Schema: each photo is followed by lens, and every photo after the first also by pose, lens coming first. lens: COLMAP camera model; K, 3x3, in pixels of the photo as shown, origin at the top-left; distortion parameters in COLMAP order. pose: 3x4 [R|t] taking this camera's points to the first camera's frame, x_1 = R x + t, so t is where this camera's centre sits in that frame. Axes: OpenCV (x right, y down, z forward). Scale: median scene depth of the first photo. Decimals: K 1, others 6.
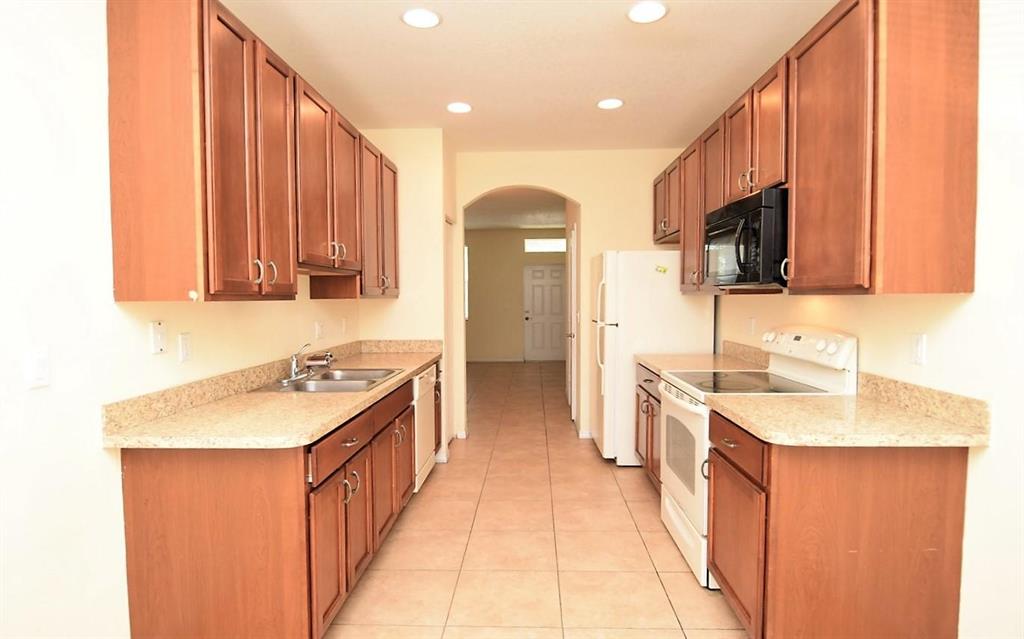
lens RADIAL K [[551.7, 0, 516.6], [0, 551.7, 322.9], [0, 0, 1]] dist [0.004604, -0.018830]
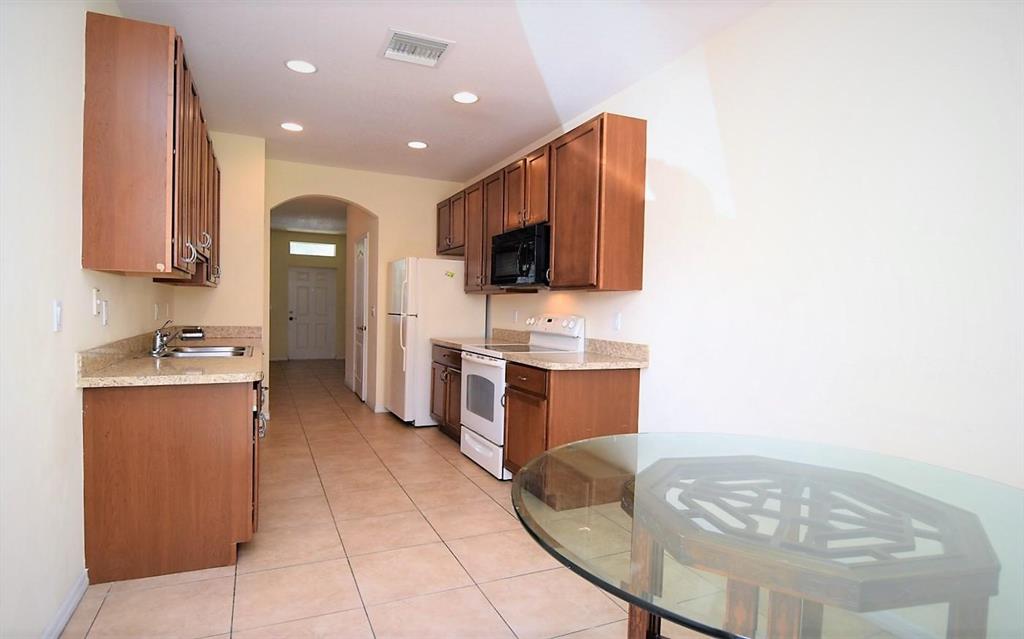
lens RADIAL K [[551.7, 0, 504.2], [0, 551.7, 317.1], [0, 0, 1]] dist [0.004604, -0.018830]
pose [[0.894887, 0.021474, 0.445775, -0.313380], [-0.007813, 0.999443, -0.032459, 0.071929], [-0.446224, 0.025564, 0.894556, -0.351344]]
